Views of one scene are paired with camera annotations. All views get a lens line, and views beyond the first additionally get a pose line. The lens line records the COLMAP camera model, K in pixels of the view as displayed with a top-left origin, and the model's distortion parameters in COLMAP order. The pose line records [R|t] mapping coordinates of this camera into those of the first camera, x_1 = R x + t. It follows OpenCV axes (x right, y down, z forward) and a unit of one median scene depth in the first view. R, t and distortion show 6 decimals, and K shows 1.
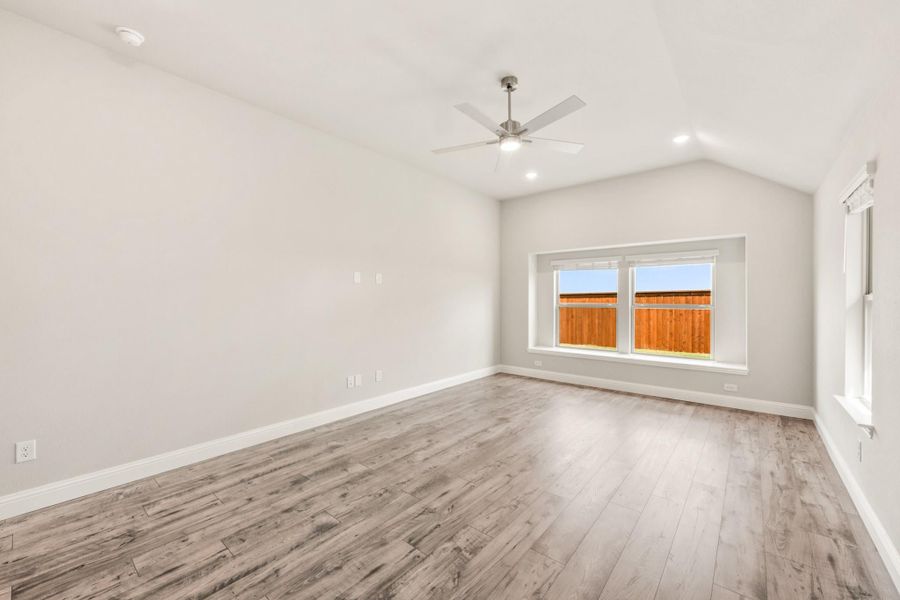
lens RADIAL K [[358.0, 0, 450.0], [0, 358.0, 300.0], [0, 0, 1]] dist [-0.001035, -0.000310]
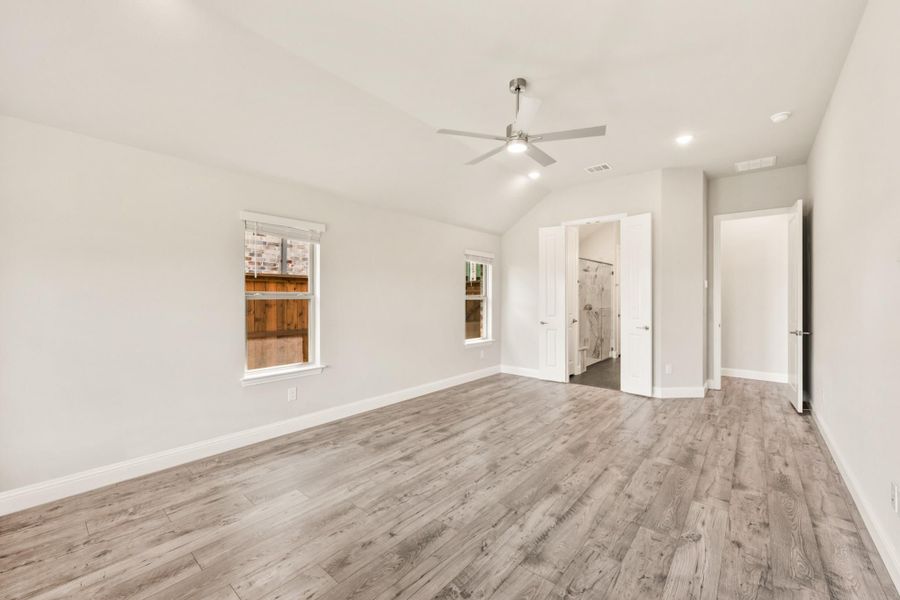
lens RADIAL K [[366.4, 0, 446.5], [0, 366.4, 296.4], [0, 0, 1]] dist [0.000277, 0.000092]
pose [[-0.999976, -0.002117, 0.006651, 0.284958], [-0.002087, 0.999988, 0.004542, -0.010930], [-0.006661, 0.004528, -0.999968, 1.611866]]
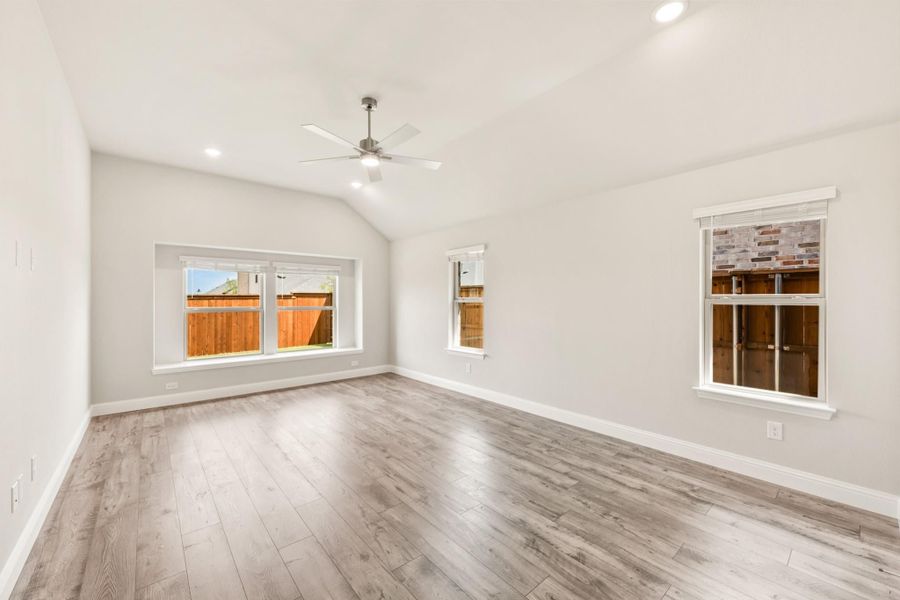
lens RADIAL K [[358.0, 0, 450.0], [0, 358.0, 300.0], [0, 0, 1]] dist [-0.001035, -0.000310]
pose [[0.165102, 0.003425, 0.986271, -0.687589], [0.006268, 0.999970, -0.004522, -0.001583], [-0.986257, 0.006928, 0.165076, 0.459961]]
